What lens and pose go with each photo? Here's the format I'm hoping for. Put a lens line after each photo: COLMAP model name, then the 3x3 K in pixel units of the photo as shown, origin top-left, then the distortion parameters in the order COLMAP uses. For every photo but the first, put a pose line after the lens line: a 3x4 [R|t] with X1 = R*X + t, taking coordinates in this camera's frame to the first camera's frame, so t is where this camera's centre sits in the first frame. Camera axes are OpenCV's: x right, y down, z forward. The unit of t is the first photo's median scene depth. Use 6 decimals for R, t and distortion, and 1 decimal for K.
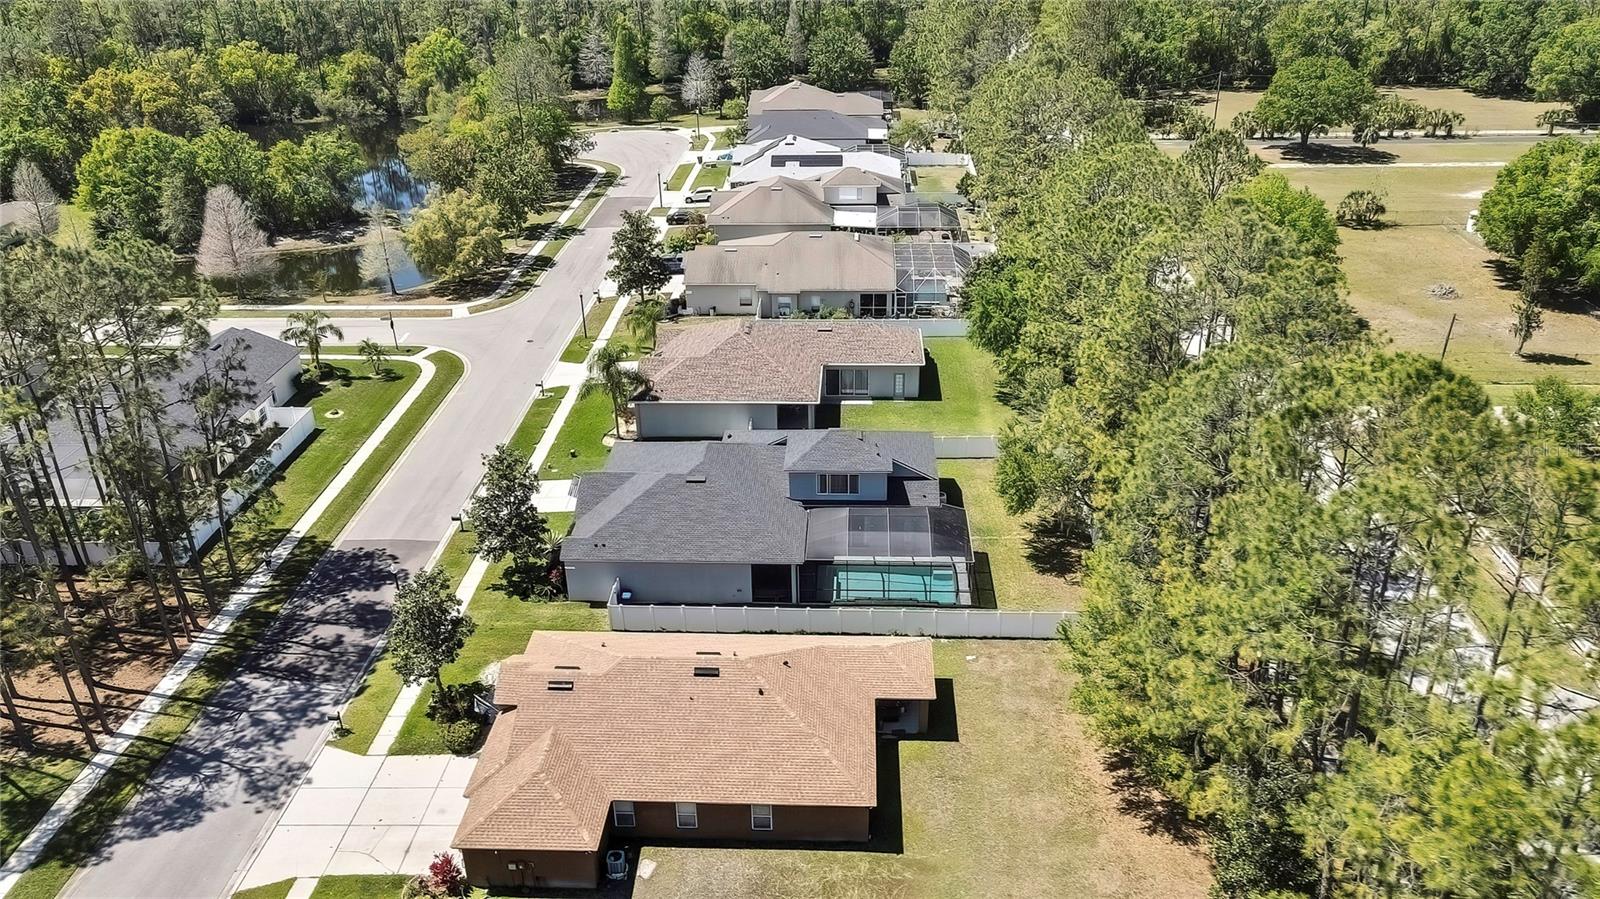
lens RADIAL K [[1178.1, 0, 805.1], [0, 1178.1, 453.7], [0, 0, 1]] dist [0.003277, 0.018177]
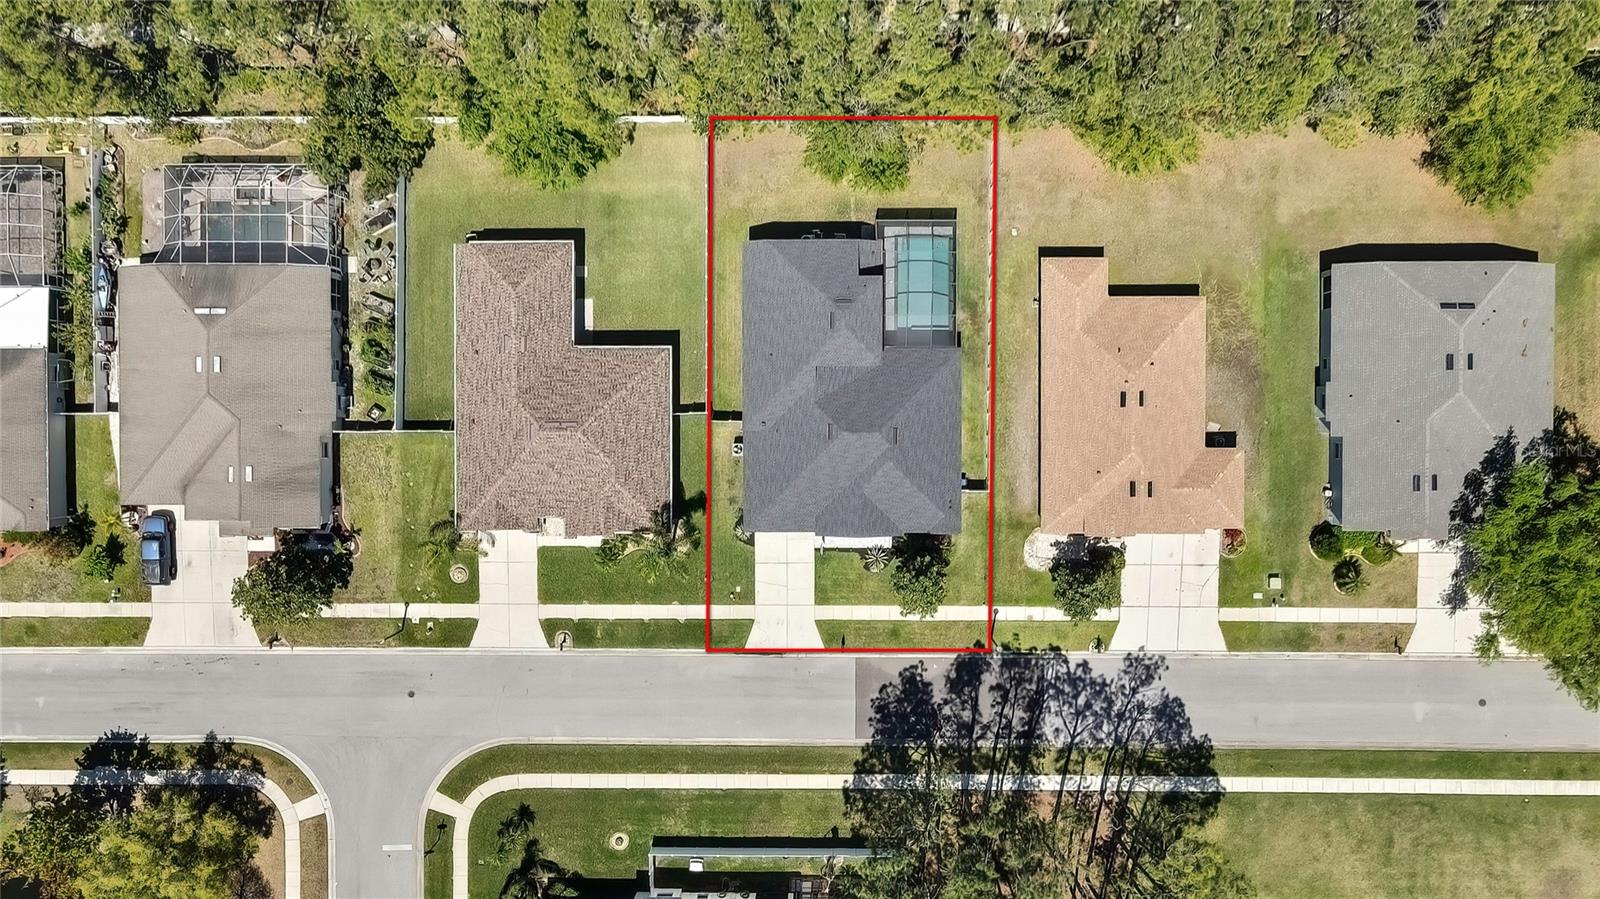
lens RADIAL K [[1178.1, 0, 808.3], [0, 1178.1, 454.4], [0, 0, 1]] dist [0.003277, 0.018177]
pose [[-0.043526, -0.999045, 0.003763, -0.075525], [0.469468, -0.017129, 0.882783, -0.738518], [-0.881876, 0.040191, 0.469765, 0.340116]]
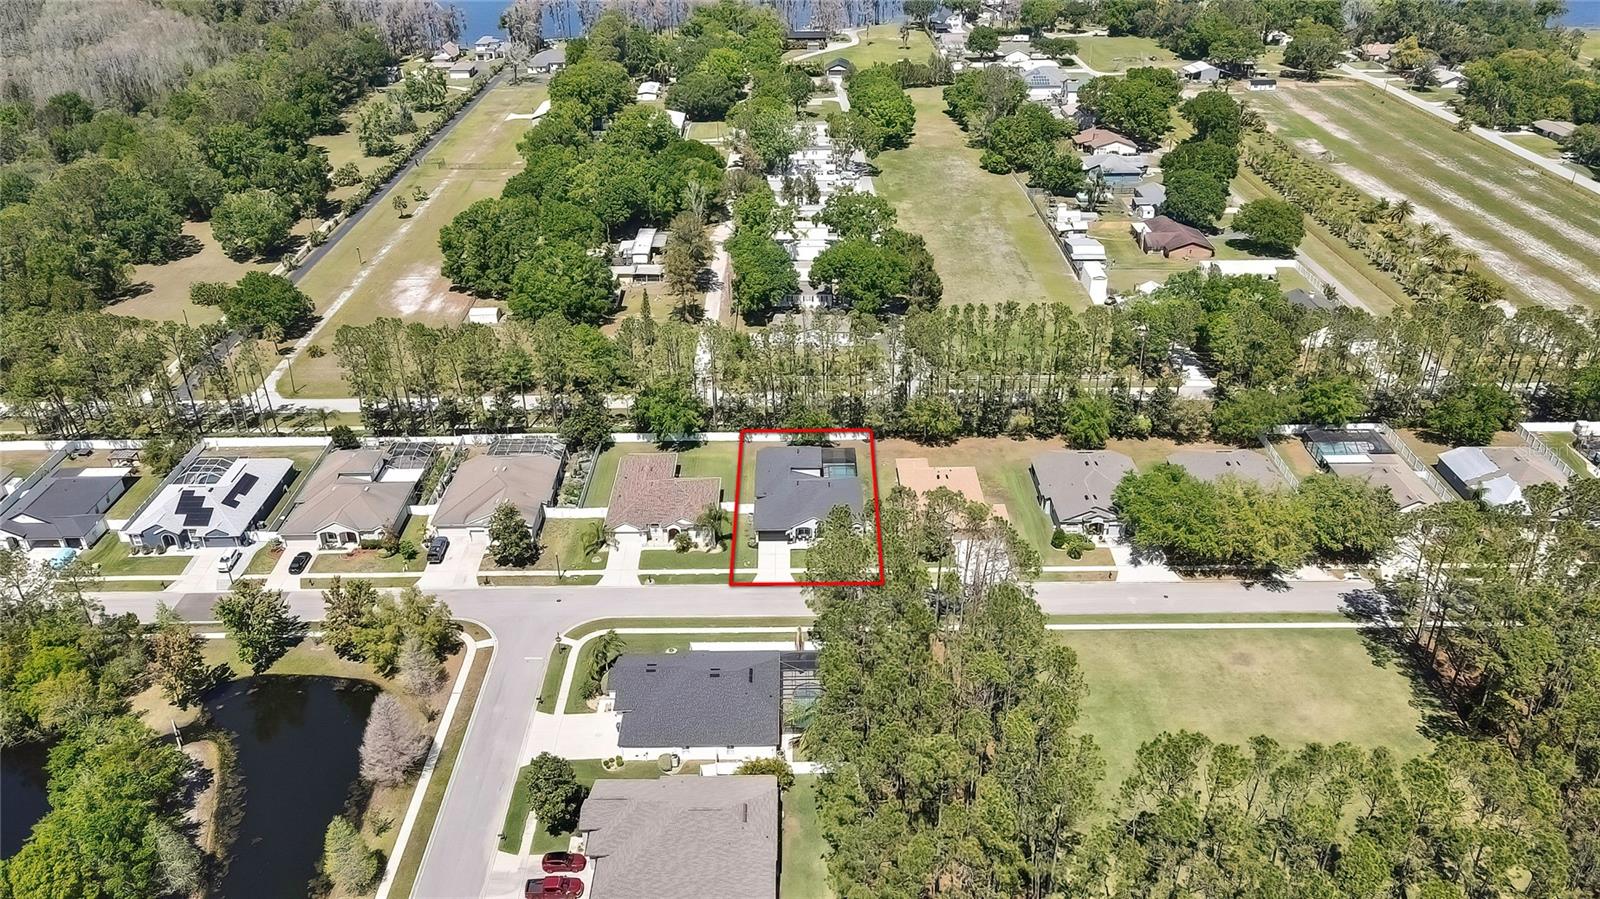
lens RADIAL K [[1178.1, 0, 793.8], [0, 1178.1, 450.7], [0, 0, 1]] dist [0.003277, 0.018177]
pose [[-0.049326, -0.471441, 0.880517, -1.523915], [0.457696, 0.772907, 0.439464, -0.789009], [-0.887739, 0.424686, 0.177653, 0.396181]]
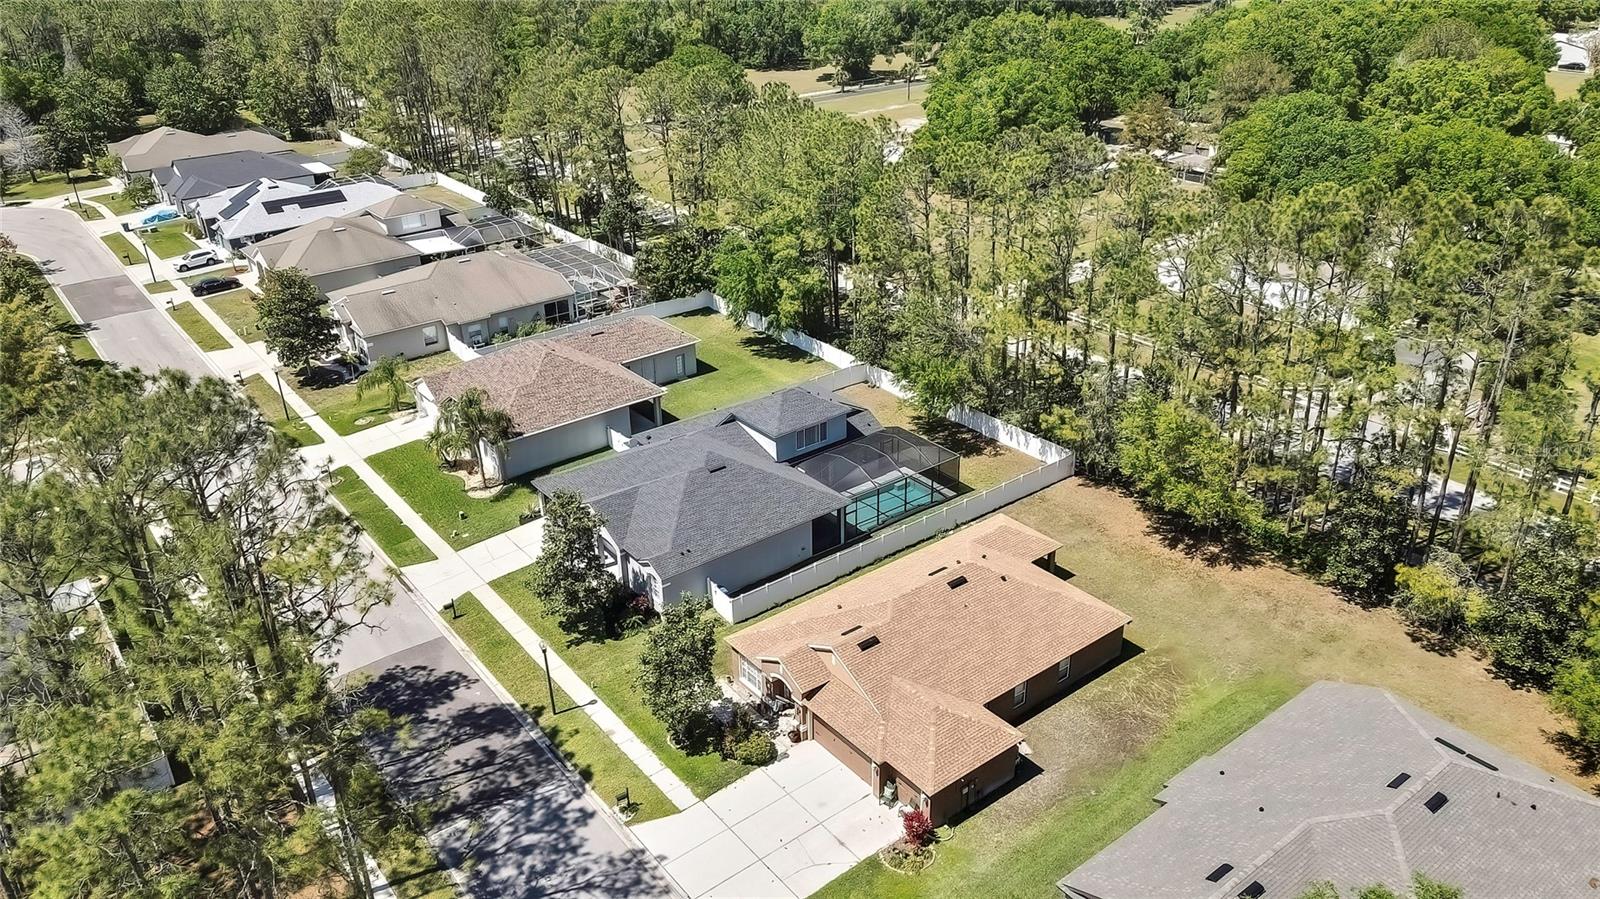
lens RADIAL K [[1178.1, 0, 805.6], [0, 1178.1, 446.7], [0, 0, 1]] dist [0.003277, 0.018177]
pose [[0.759517, -0.285896, 0.584292, -0.422176], [0.296767, 0.951605, 0.079858, -0.036886], [-0.578847, 0.112745, 0.807604, 0.083293]]
